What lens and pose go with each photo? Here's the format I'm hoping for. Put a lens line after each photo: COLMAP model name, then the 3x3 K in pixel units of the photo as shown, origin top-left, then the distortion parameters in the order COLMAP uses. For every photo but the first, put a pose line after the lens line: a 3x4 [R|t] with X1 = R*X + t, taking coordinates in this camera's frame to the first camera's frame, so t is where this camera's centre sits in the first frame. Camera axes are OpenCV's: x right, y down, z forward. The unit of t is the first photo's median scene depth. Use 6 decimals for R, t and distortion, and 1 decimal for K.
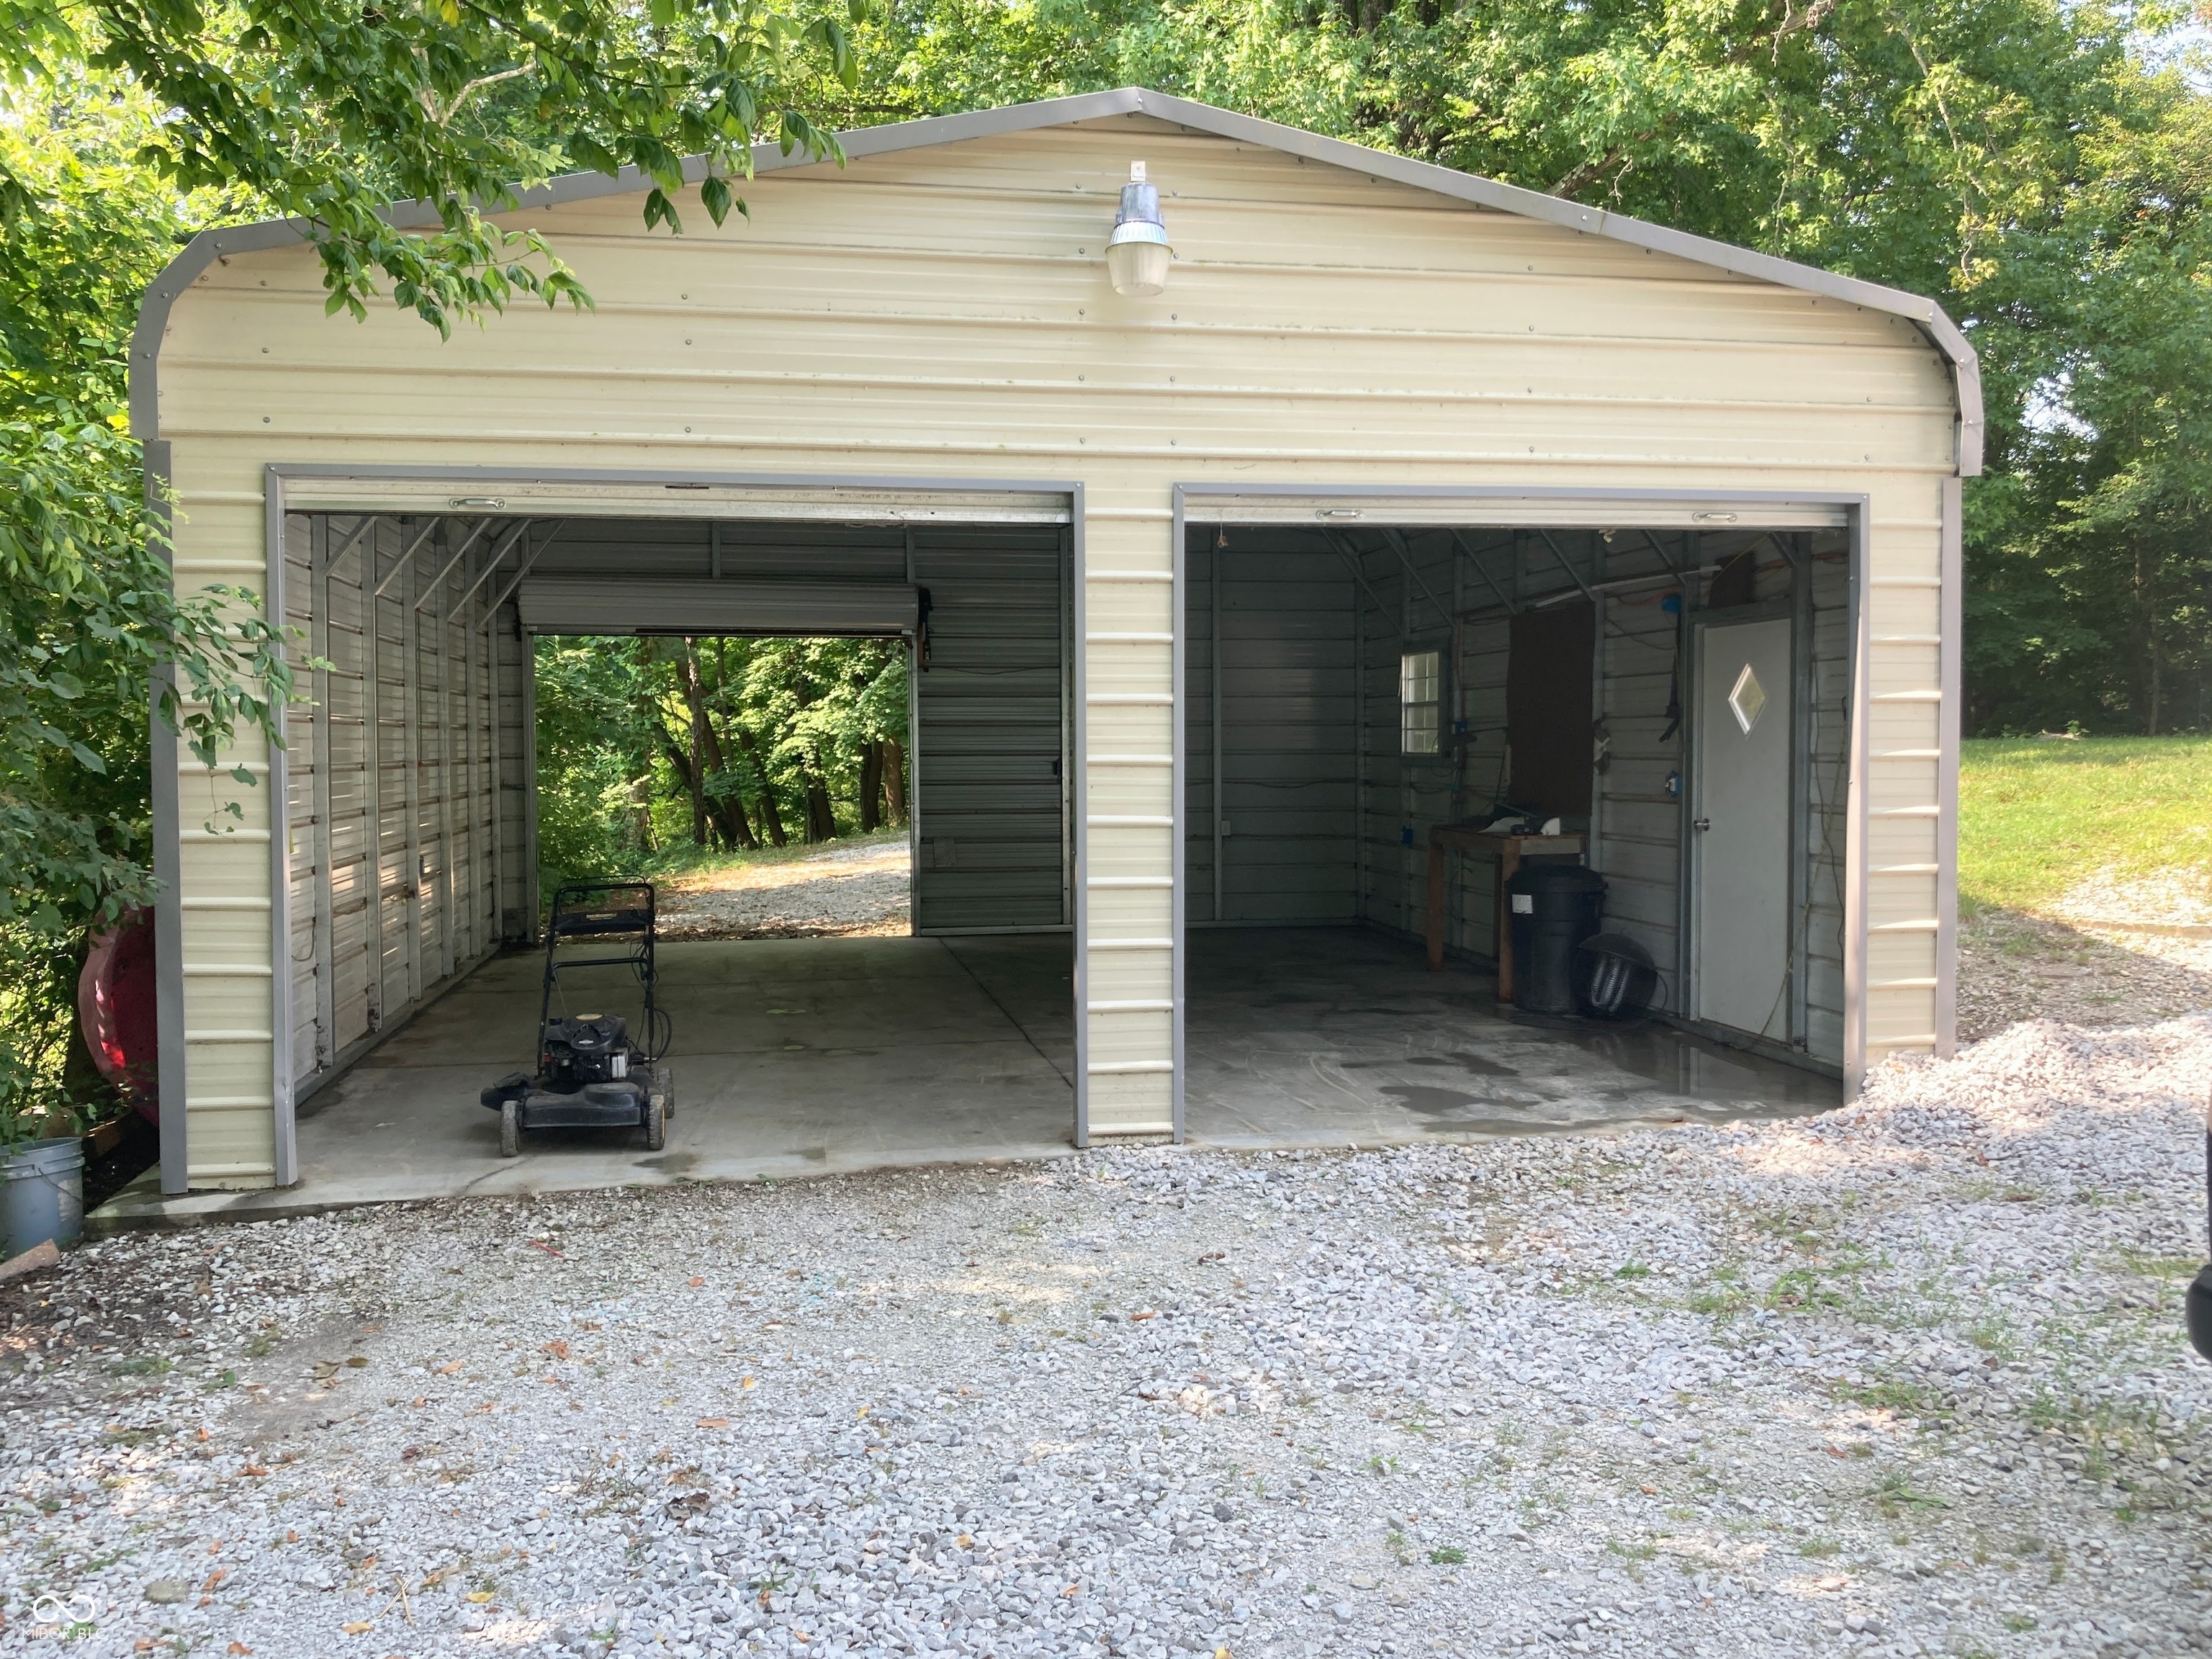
lens RADIAL K [[1831.7, 0, 1105.2], [0, 1831.7, 829.7], [0, 0, 1]] dist [-0.000136, -0.003499]
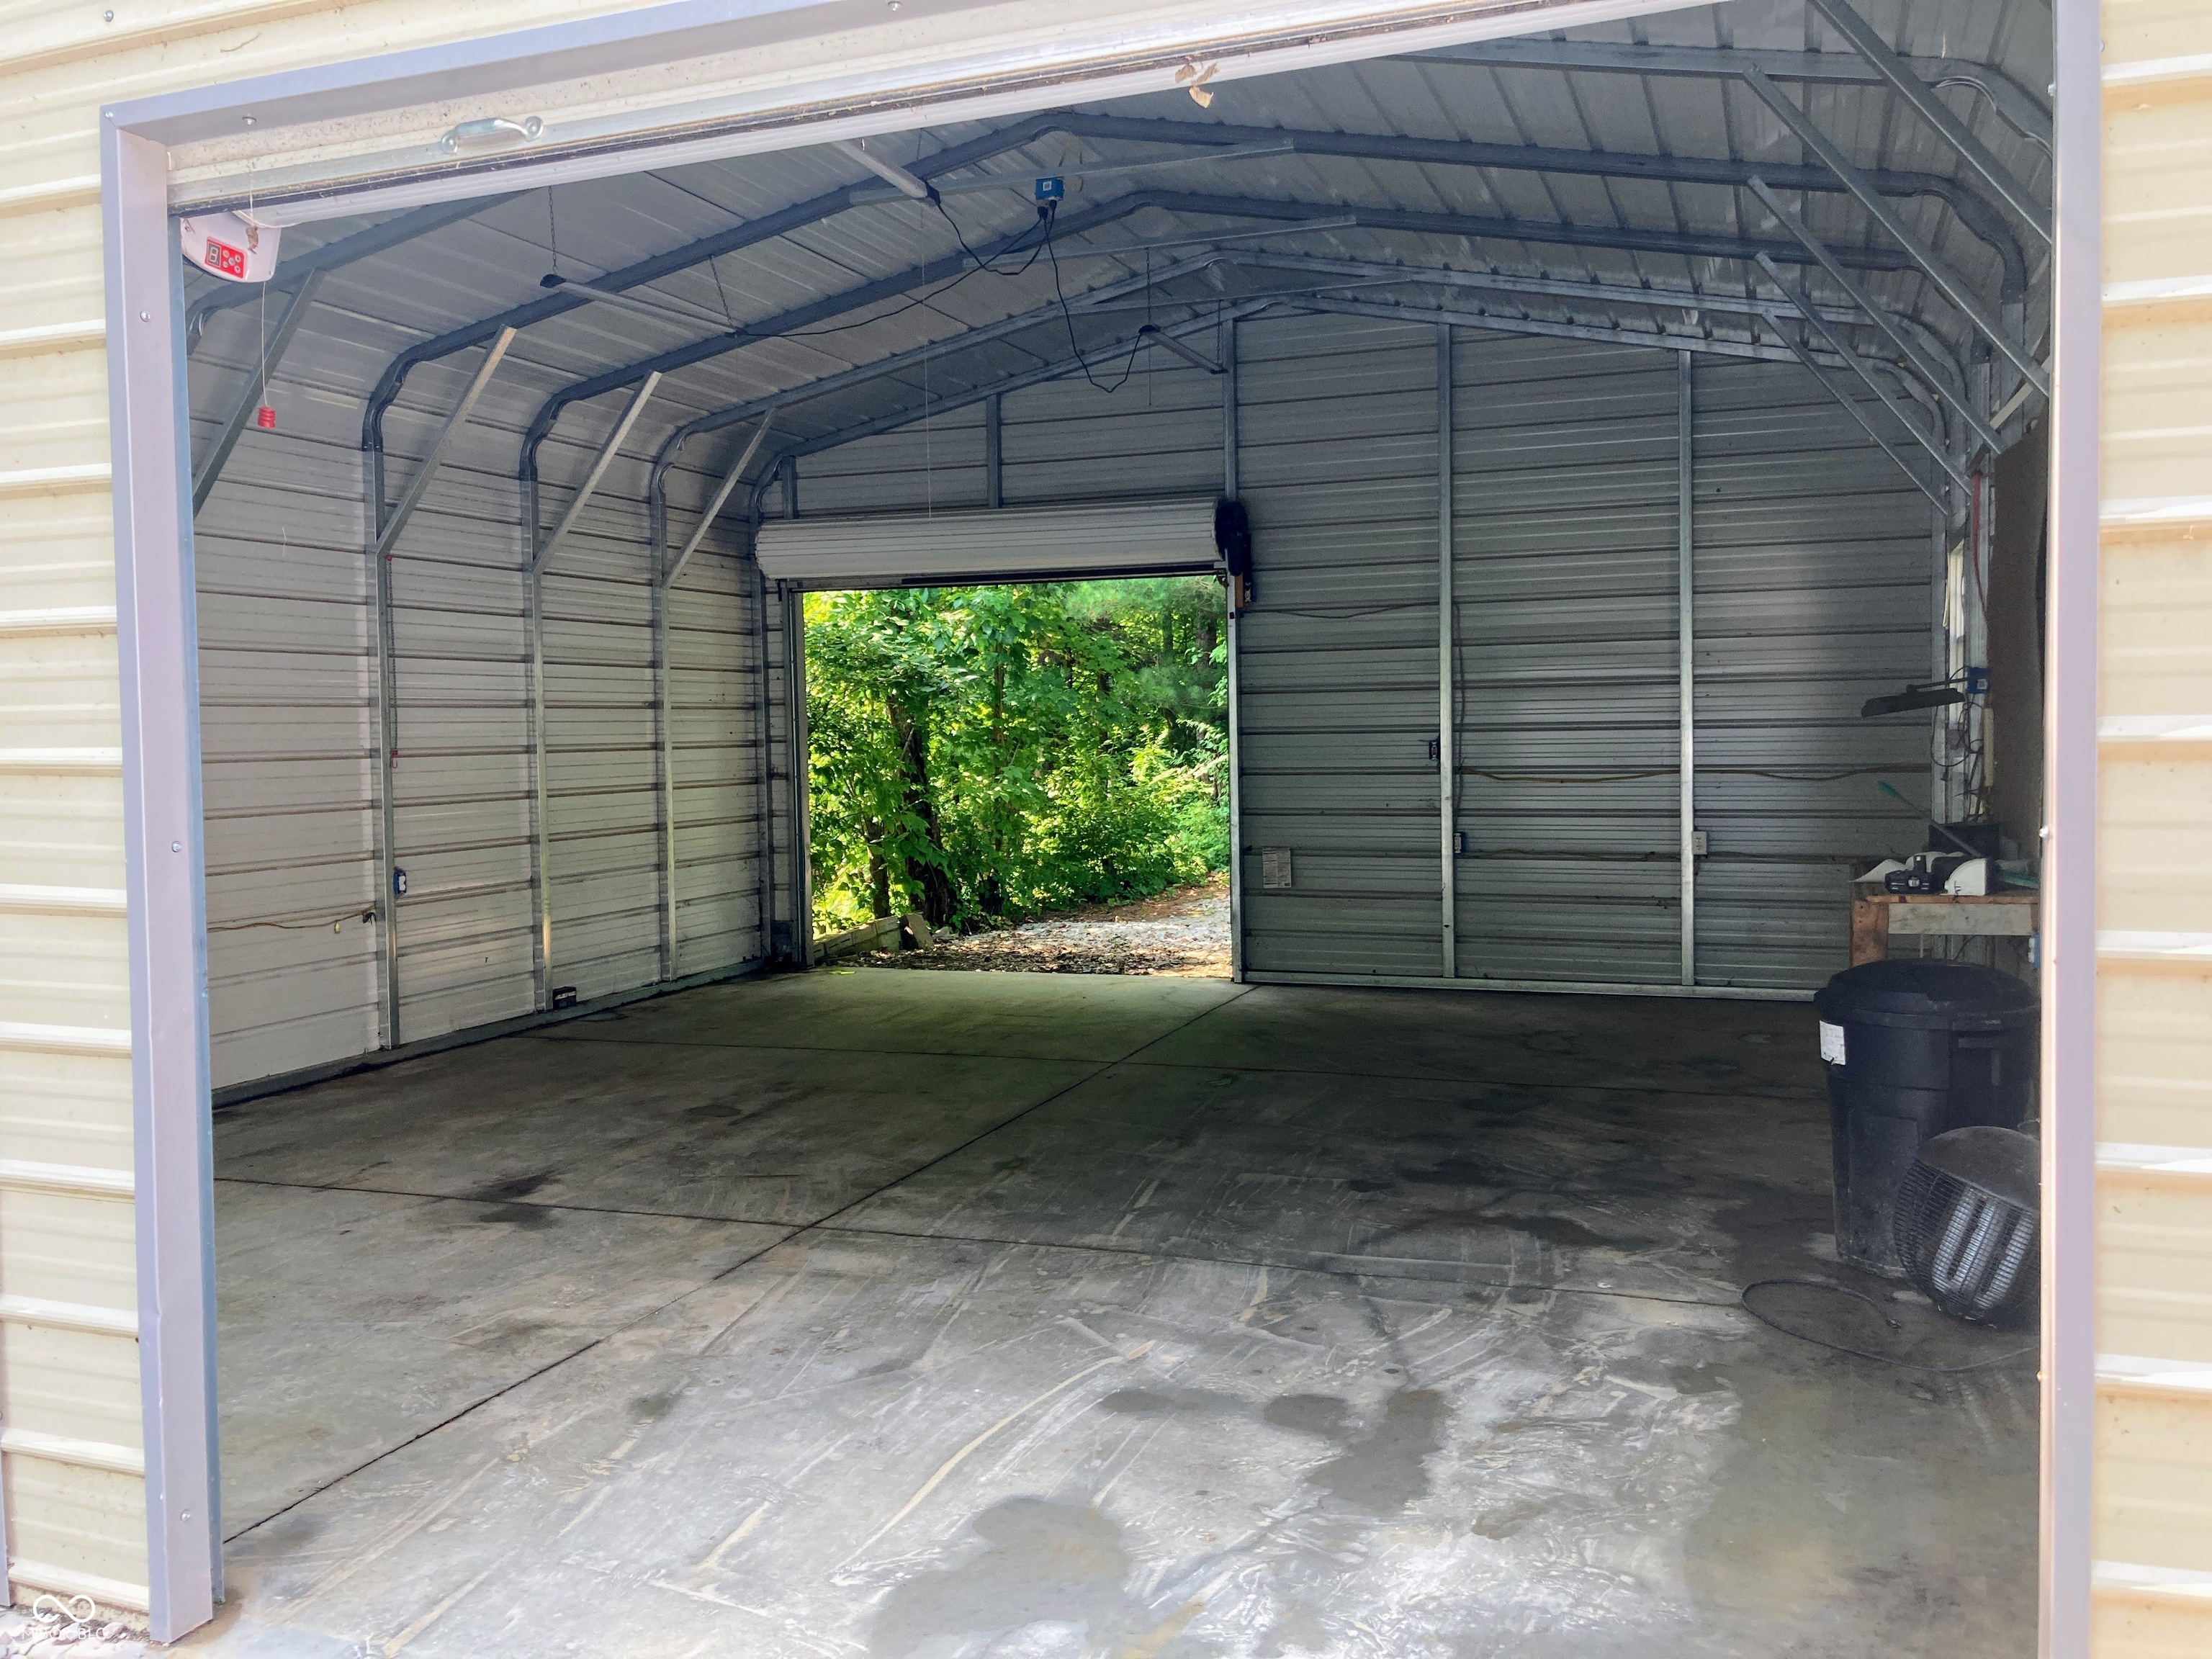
lens RADIAL K [[1831.7, 0, 1104.3], [0, 1831.7, 822.7], [0, 0, 1]] dist [-0.000136, -0.003499]
pose [[0.866904, 0.014484, -0.498265, 0.288119], [-0.009468, 0.999876, 0.012593, -0.019794], [0.498385, -0.006199, 0.866934, 0.477415]]
